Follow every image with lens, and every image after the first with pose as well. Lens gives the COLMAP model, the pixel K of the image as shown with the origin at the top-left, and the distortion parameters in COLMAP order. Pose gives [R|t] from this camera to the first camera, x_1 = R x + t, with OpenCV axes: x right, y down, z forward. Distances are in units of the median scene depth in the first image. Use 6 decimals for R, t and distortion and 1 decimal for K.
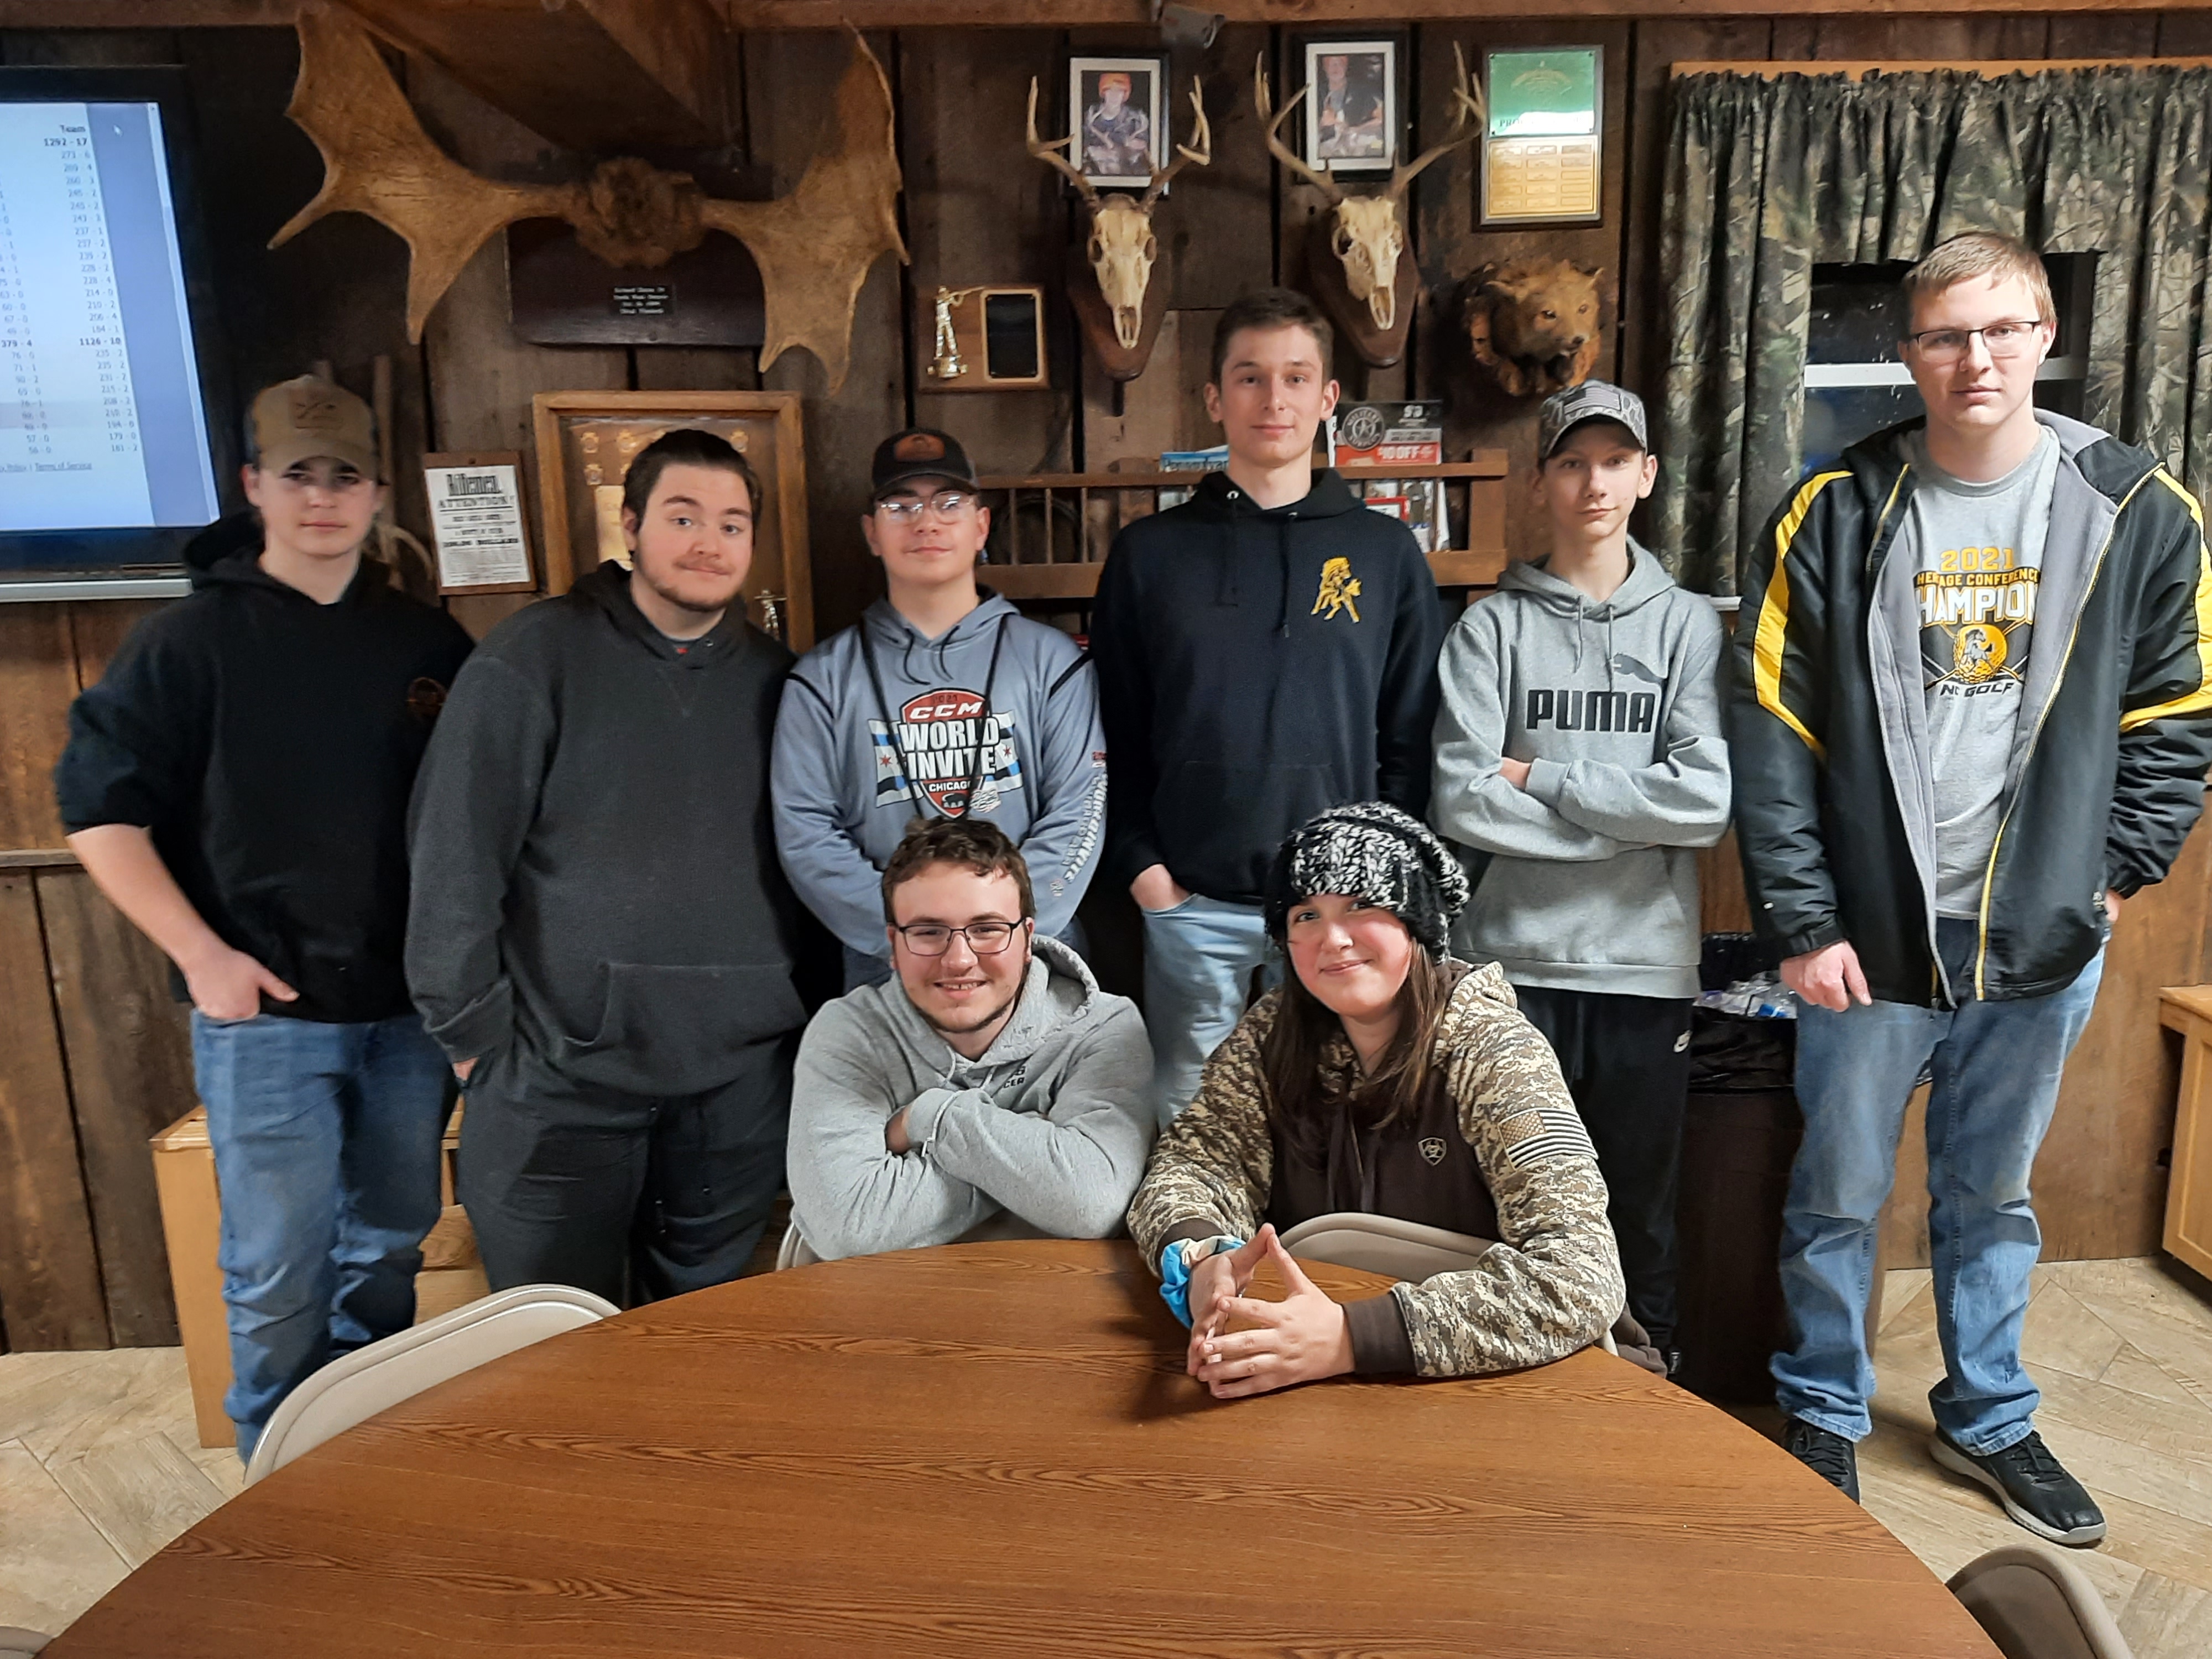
lens RADIAL K [[1688.9, 0, 1099.1], [0, 1688.9, 874.1], [0, 0, 1]] dist [0.009813, -0.056193]
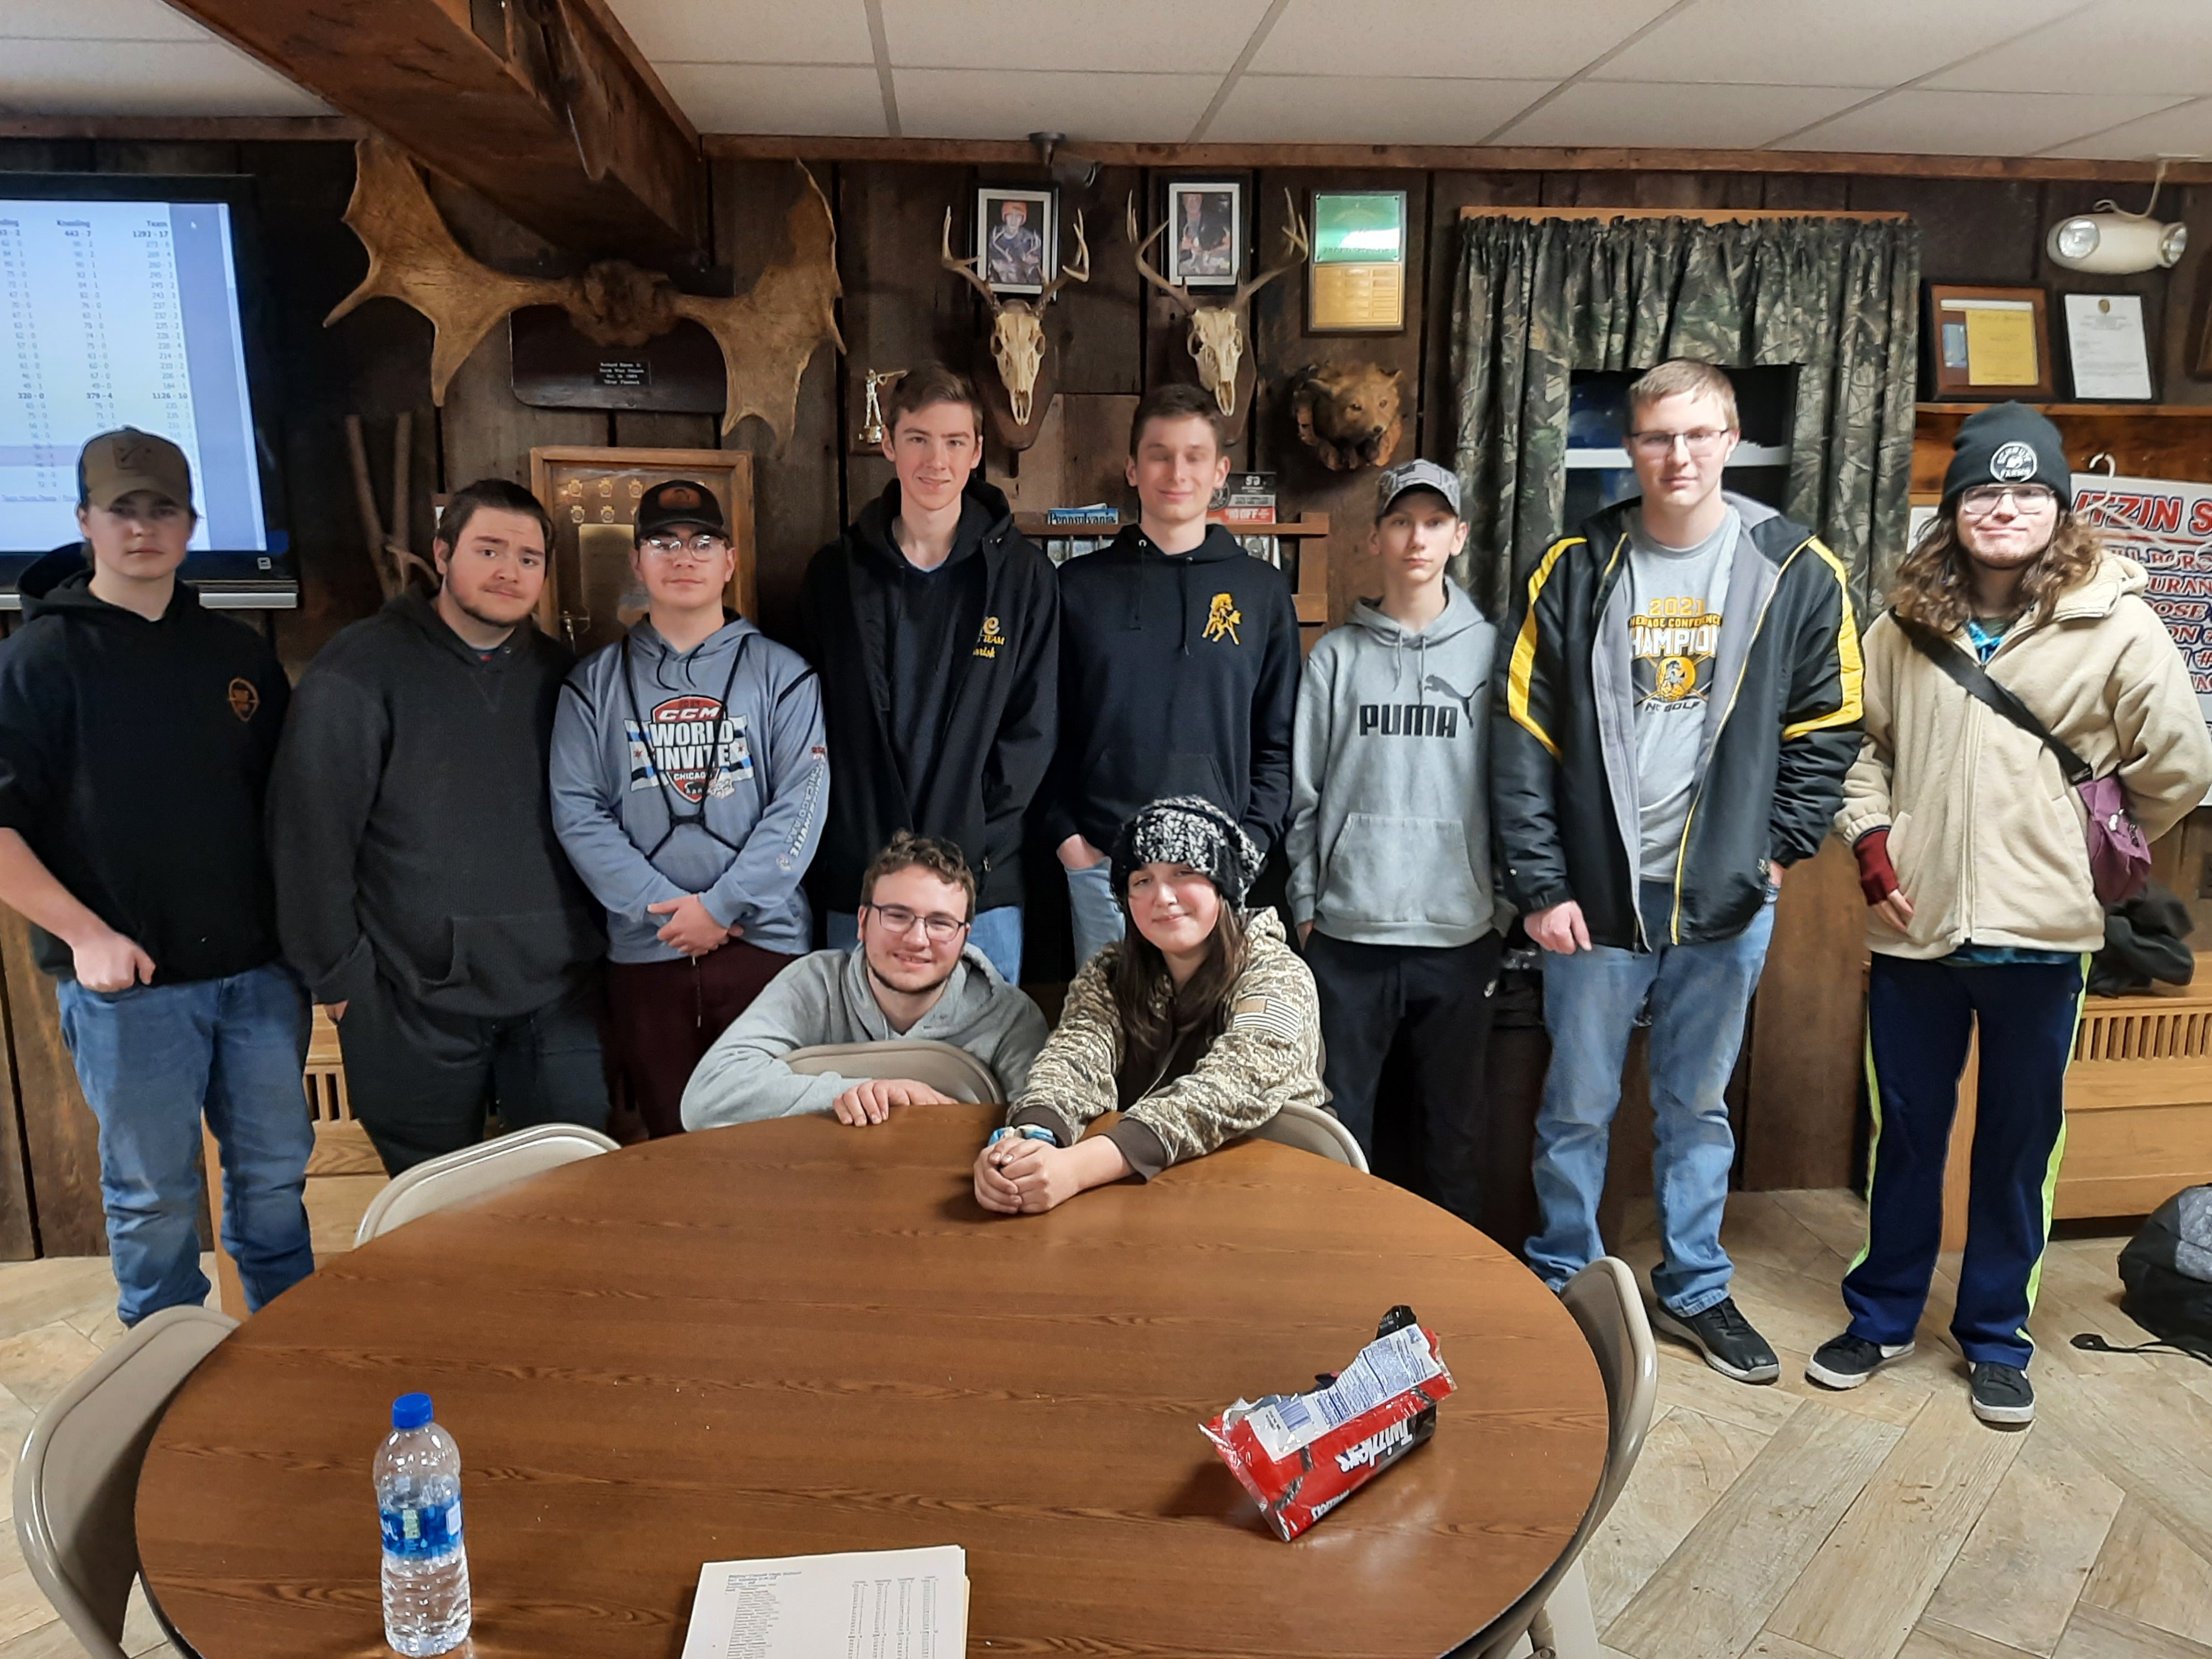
lens RADIAL K [[1697.1, 0, 1105.4], [0, 1697.1, 877.0], [0, 0, 1]] dist [0.023060, -0.063041]
pose [[0.998188, 0.011842, 0.058988, 0.008645], [-0.010456, 0.999663, -0.023756, 0.048225], [-0.059249, 0.023097, 0.997976, -0.233929]]
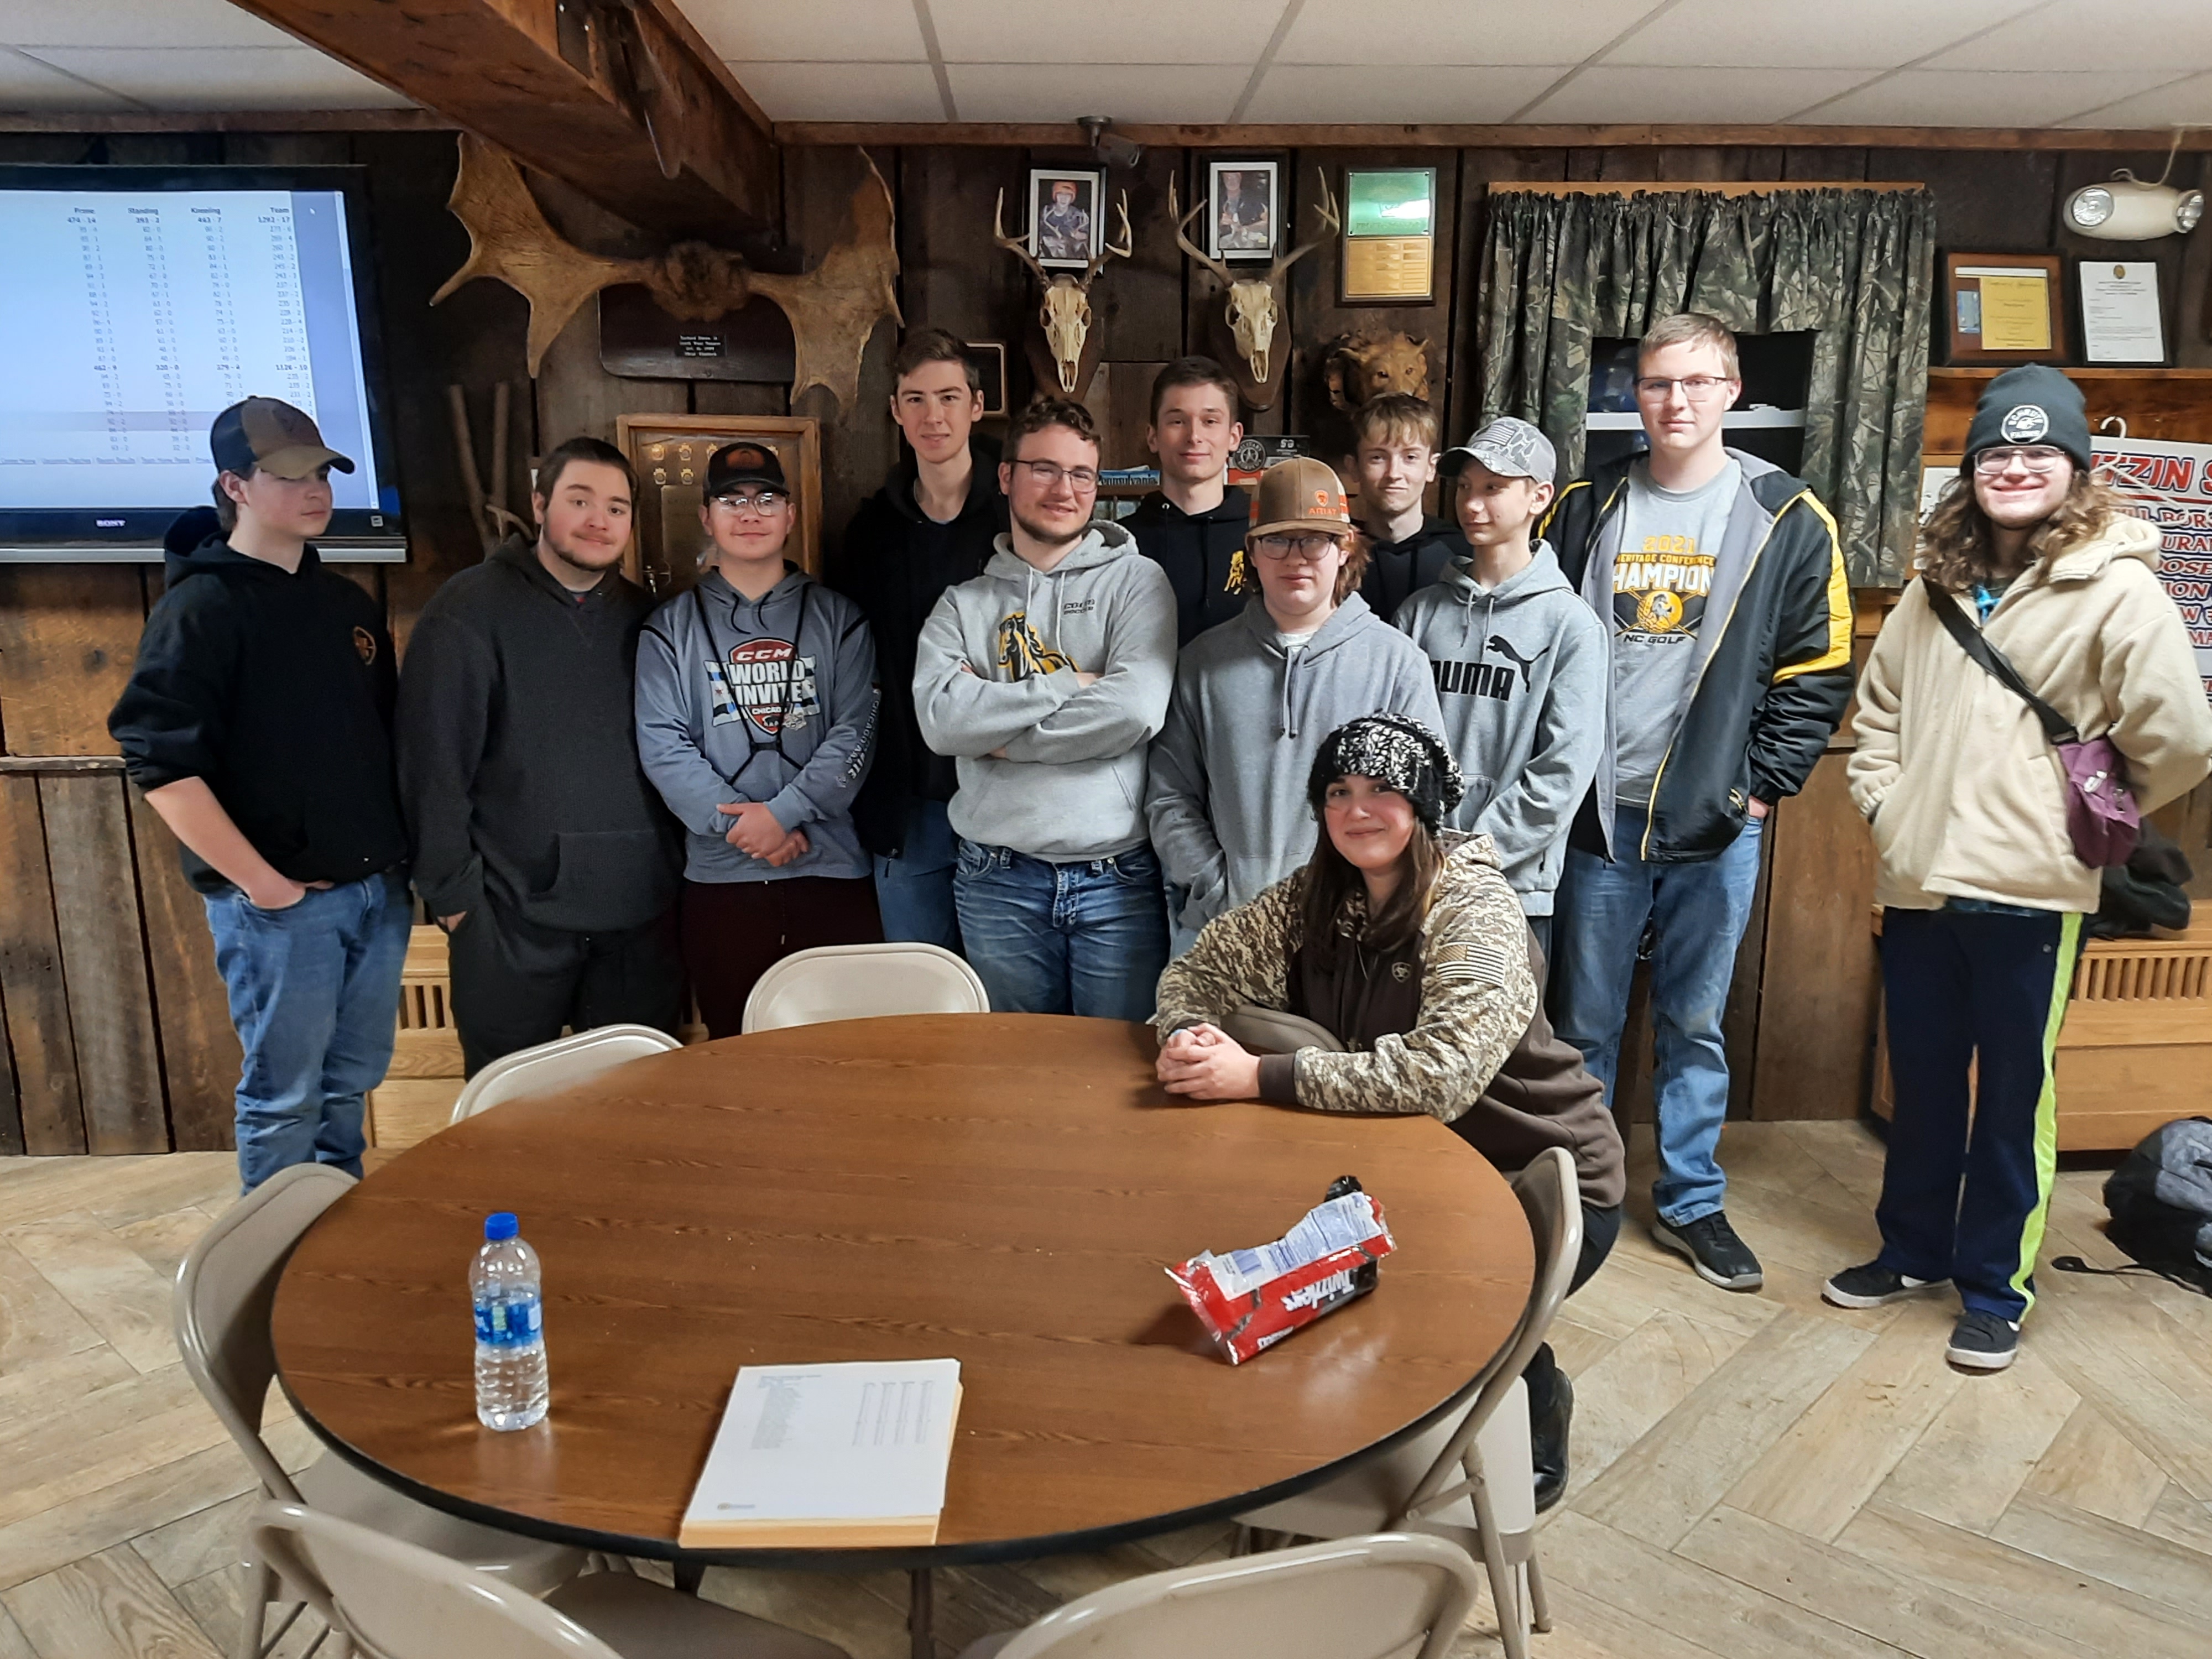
lens RADIAL K [[1667.0, 0, 1096.8], [0, 1667.0, 866.2], [0, 0, 1]] dist [0.018702, -0.045536]
pose [[0.999726, 0.021429, 0.009461, 0.034091], [-0.021430, 0.999770, 0.000006, 0.059014], [-0.009459, -0.000209, 0.999955, -0.303242]]
